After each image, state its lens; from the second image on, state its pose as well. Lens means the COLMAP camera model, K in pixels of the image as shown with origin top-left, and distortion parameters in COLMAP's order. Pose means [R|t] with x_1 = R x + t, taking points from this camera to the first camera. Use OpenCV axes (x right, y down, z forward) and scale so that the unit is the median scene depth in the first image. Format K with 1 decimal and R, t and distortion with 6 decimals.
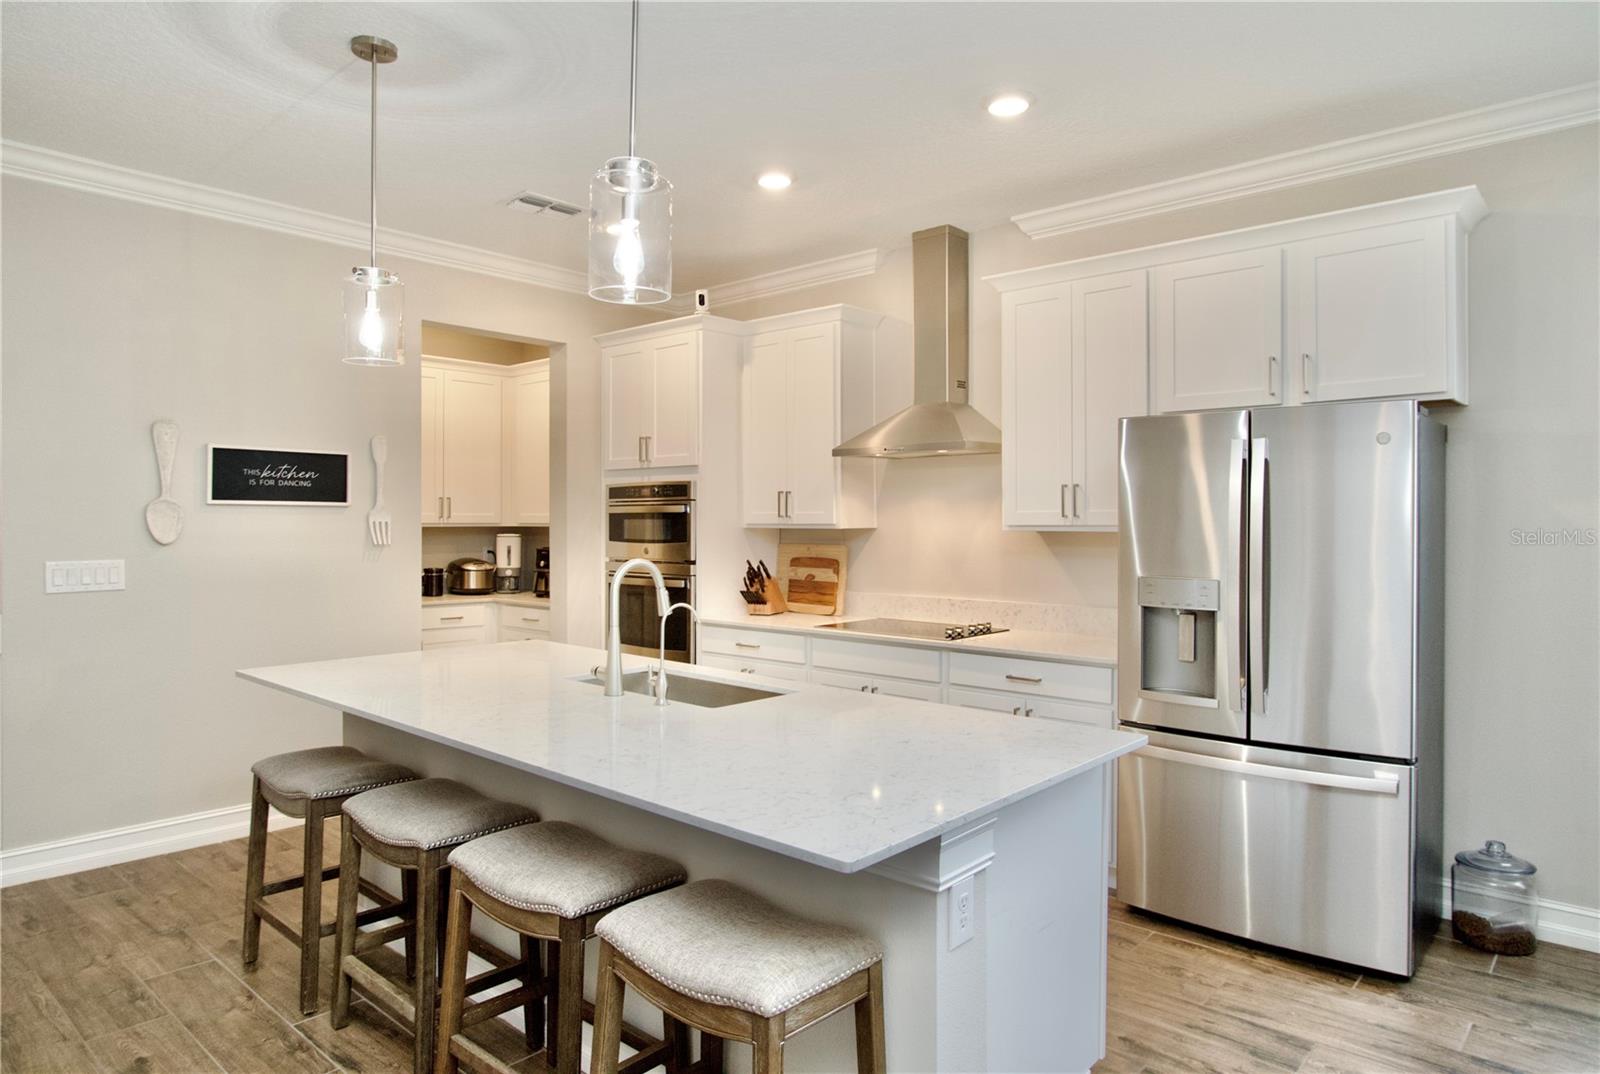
lens RADIAL K [[978.5, 0, 788.5], [0, 978.5, 530.0], [0, 0, 1]] dist [-0.013086, 0.002006]
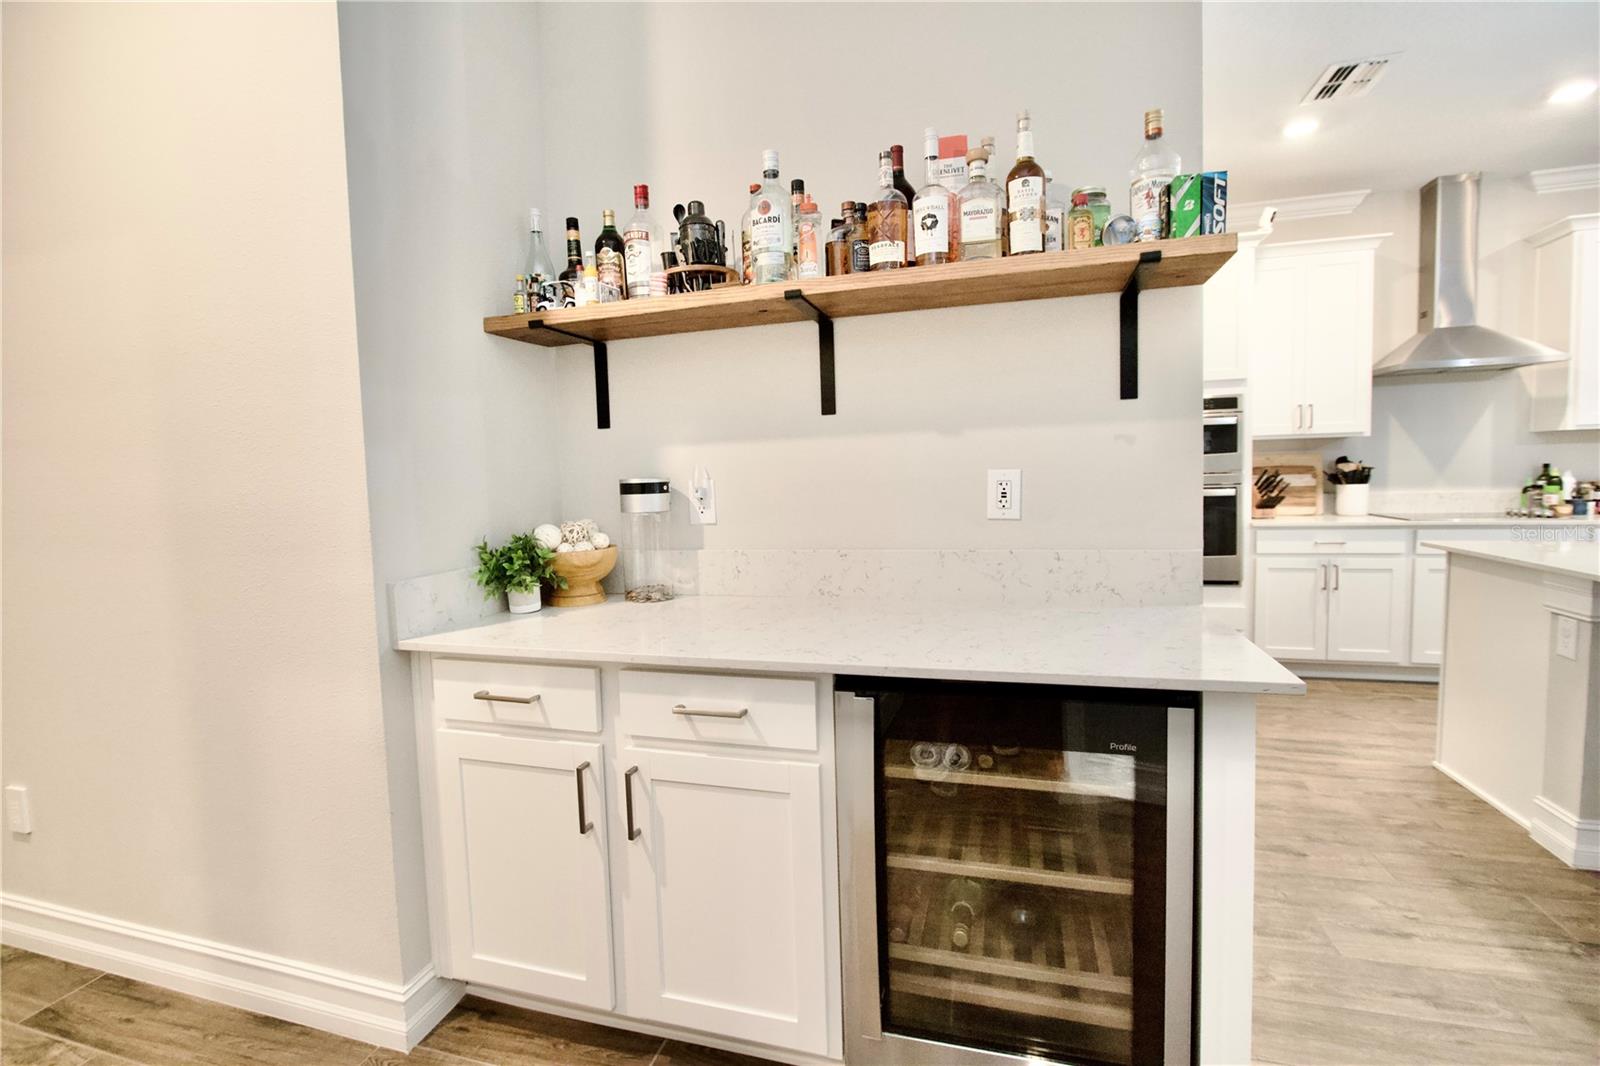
lens RADIAL K [[730.0, 0, 790.3], [0, 730.0, 531.6], [0, 0, 1]] dist [-0.020944, 0.002239]
pose [[0.907499, -0.062083, 0.415440, -1.249125], [0.036972, 0.996985, 0.068227, 0.037723], [-0.418423, -0.046556, 0.907058, 0.703344]]
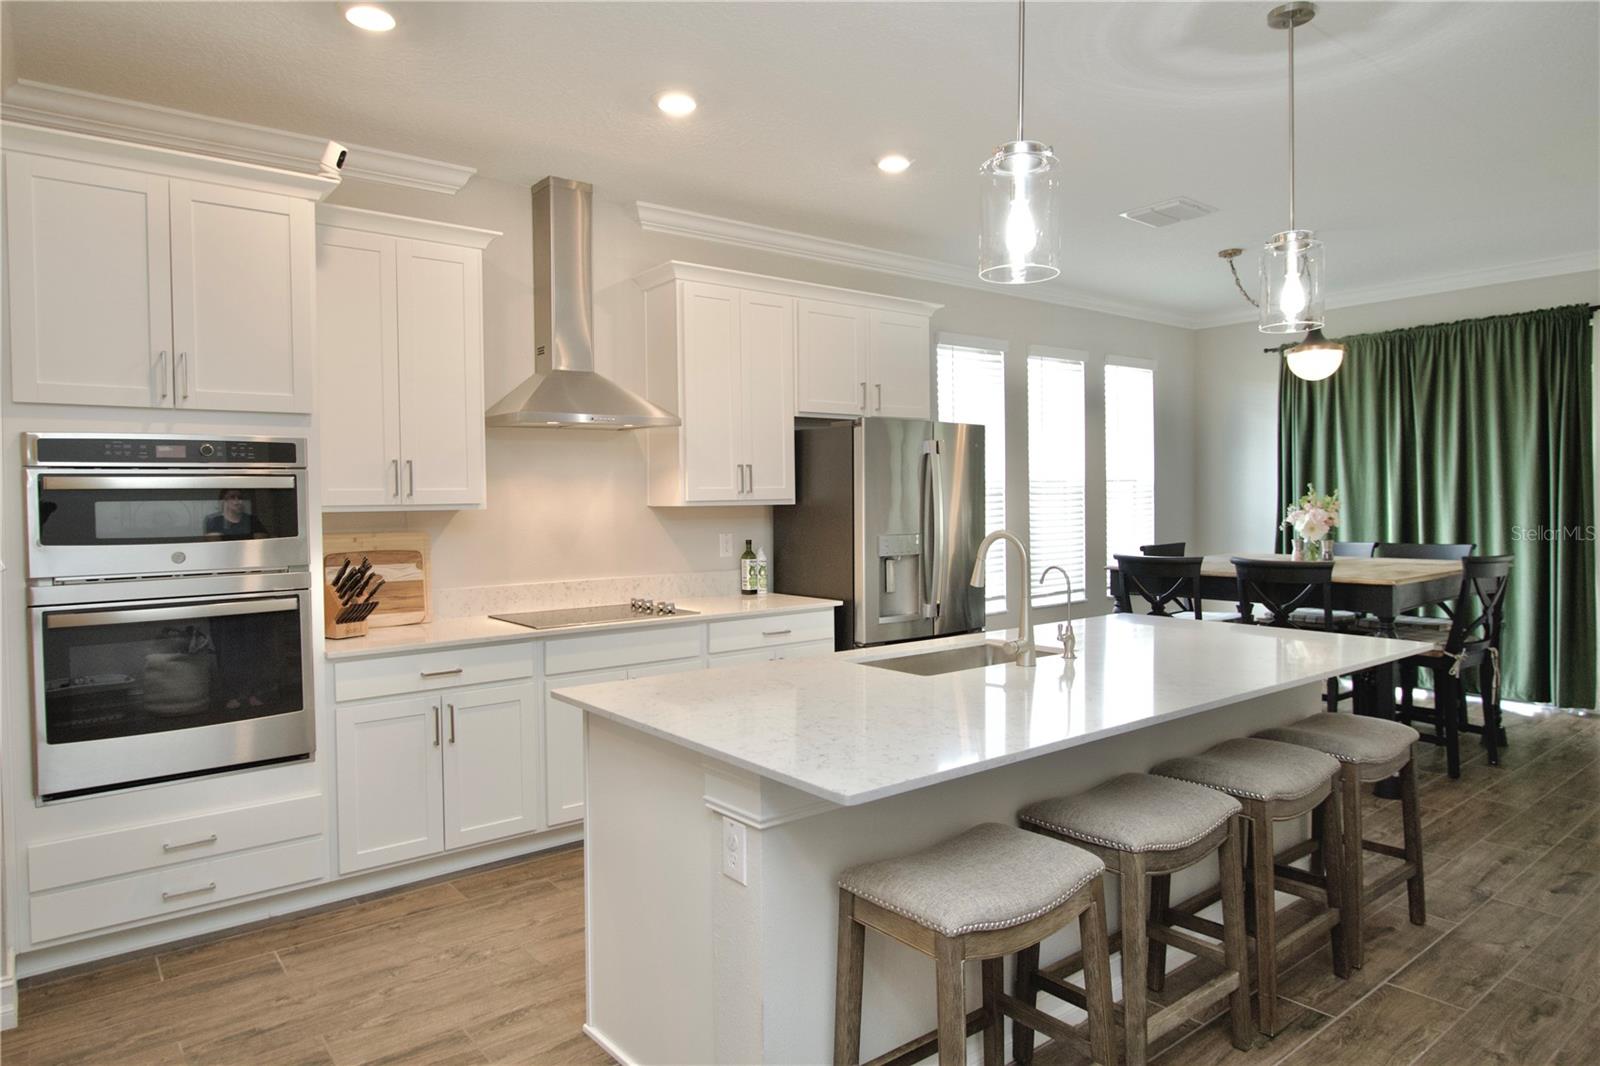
lens RADIAL K [[972.1, 0, 795.5], [0, 972.1, 525.9], [0, 0, 1]] dist [-0.012026, 0.001193]
pose [[0.168038, -0.033191, 0.985222, -0.946308], [0.020738, 0.999331, 0.030129, -0.008758], [-0.985562, 0.015369, 0.168614, 0.837329]]
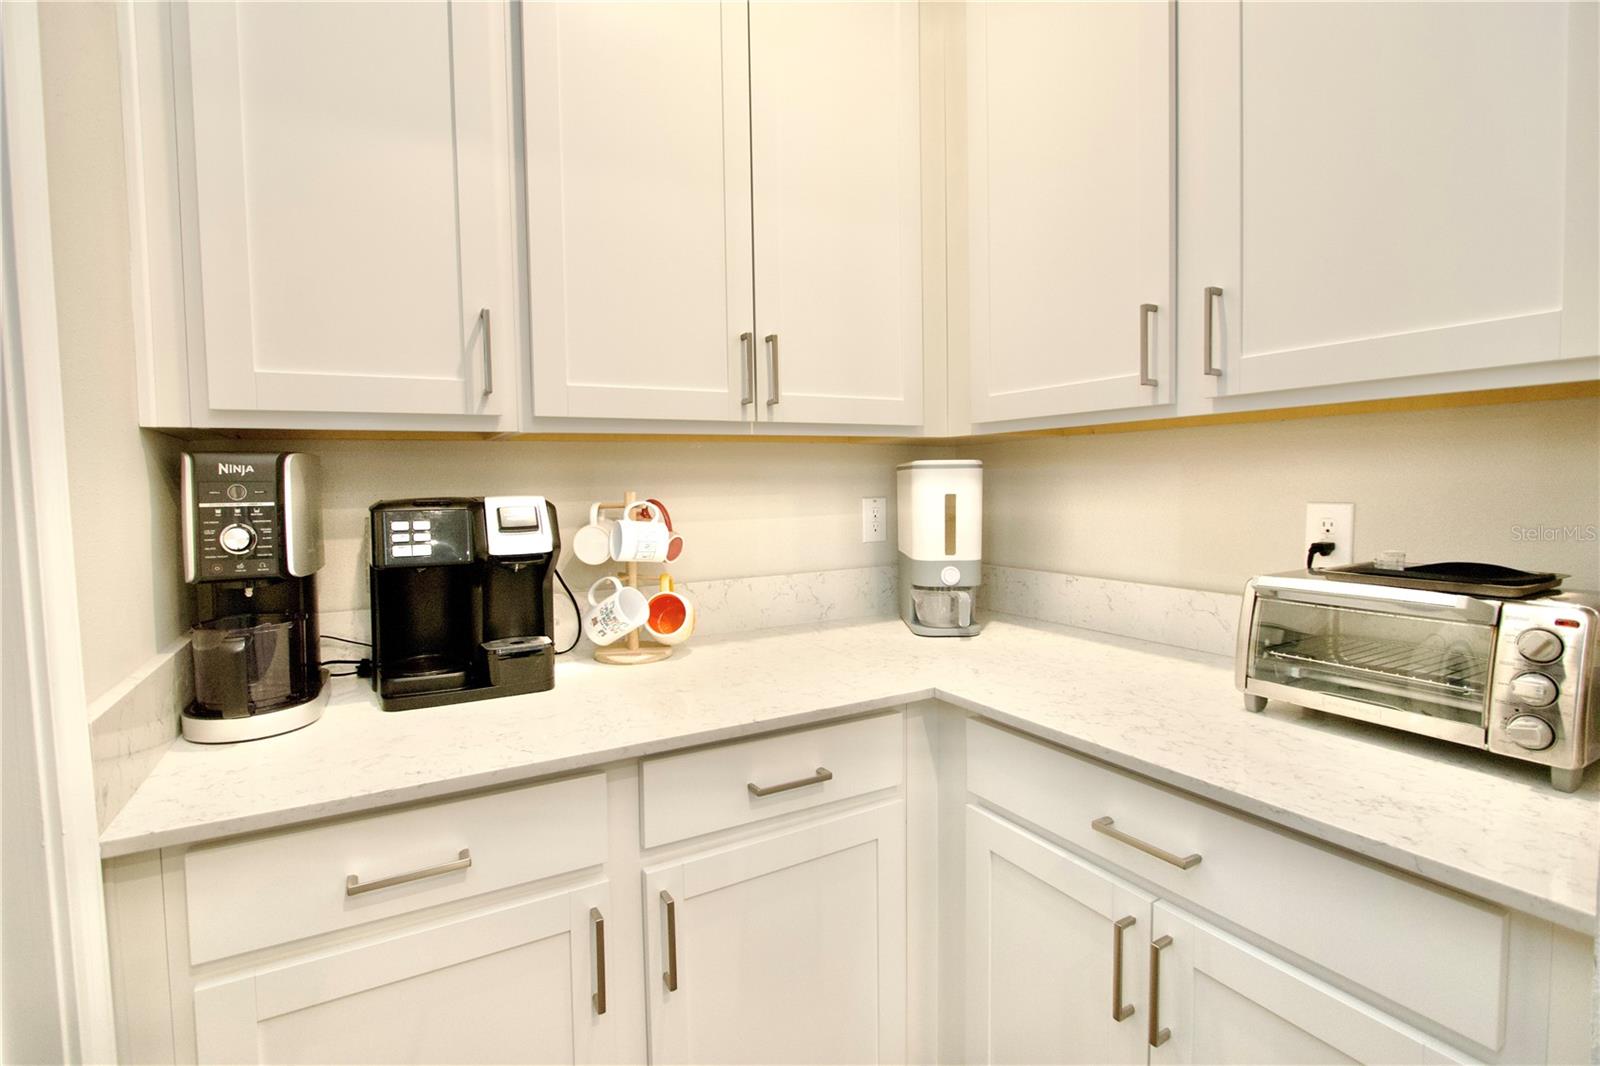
lens RADIAL K [[730.0, 0, 797.8], [0, 730.0, 527.7], [0, 0, 1]] dist [-0.020944, 0.002239]
pose [[0.951054, -0.003675, -0.309003, -0.482817], [0.021256, 0.998339, 0.053548, 0.024257], [0.308293, -0.057495, 0.949552, 1.400681]]
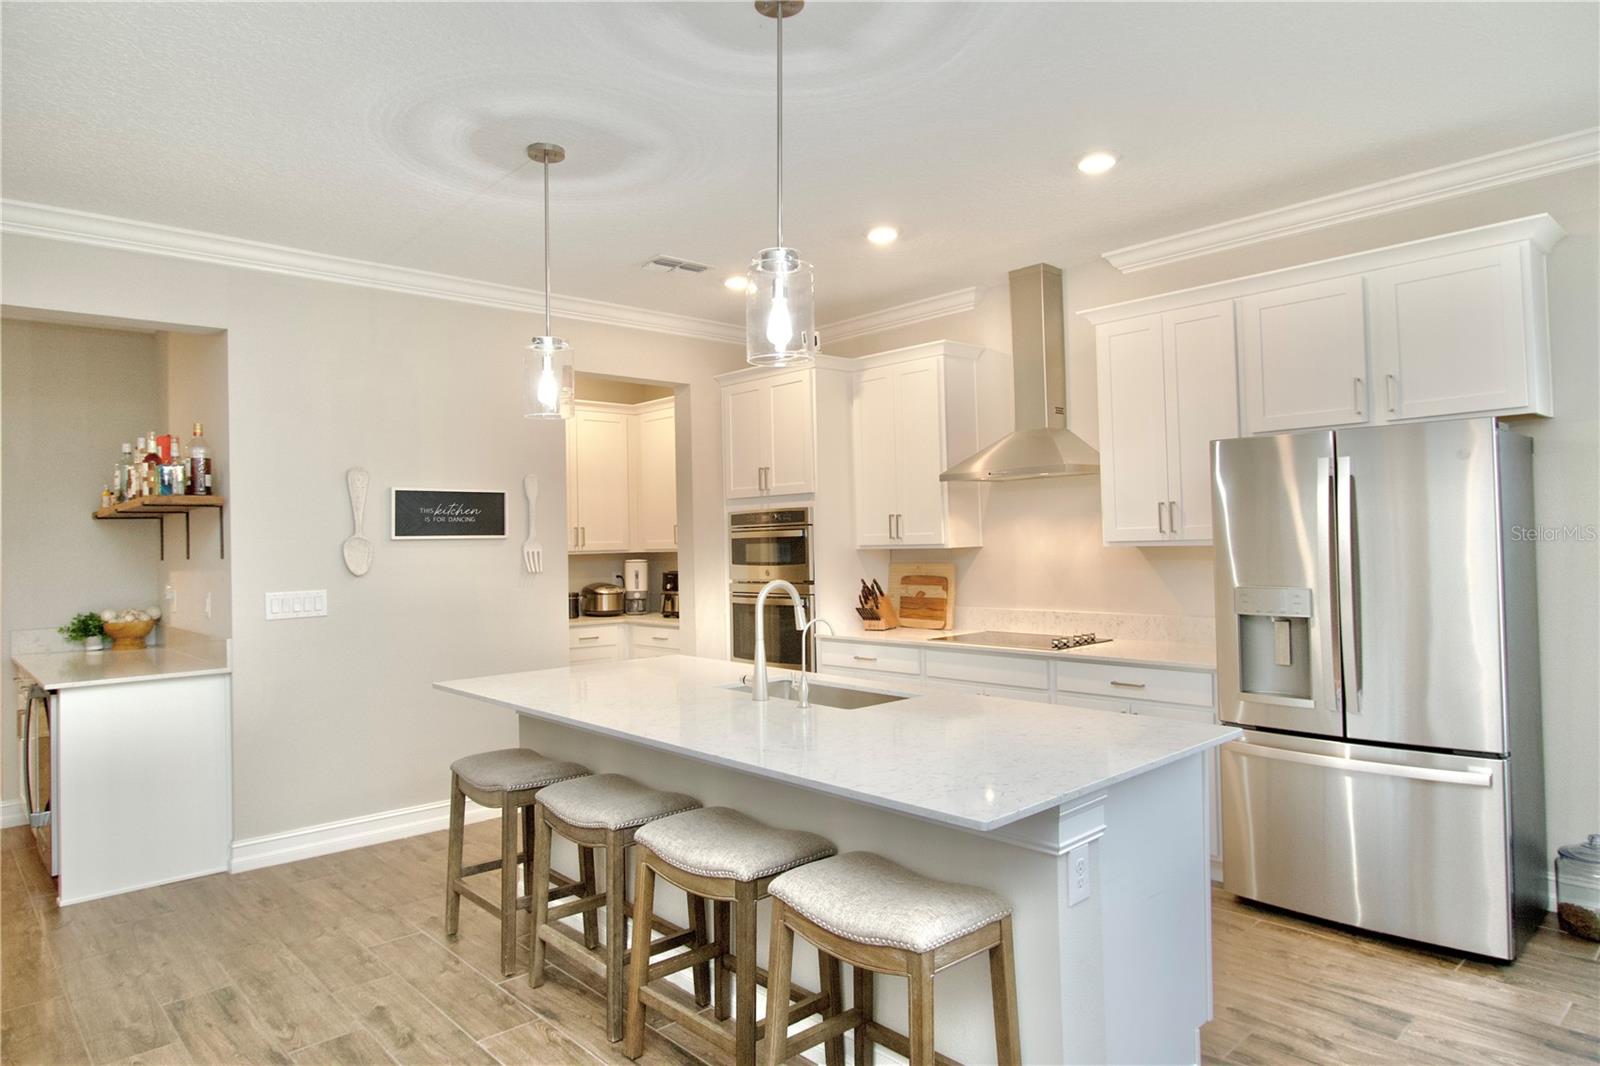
lens RADIAL K [[972.1, 0, 793.8], [0, 972.1, 525.0], [0, 0, 1]] dist [-0.012026, 0.001193]
pose [[0.995418, -0.025557, -0.092145, -0.023509], [0.023229, 0.999386, -0.026246, -0.003625], [0.092759, 0.023985, 0.995400, -0.104772]]
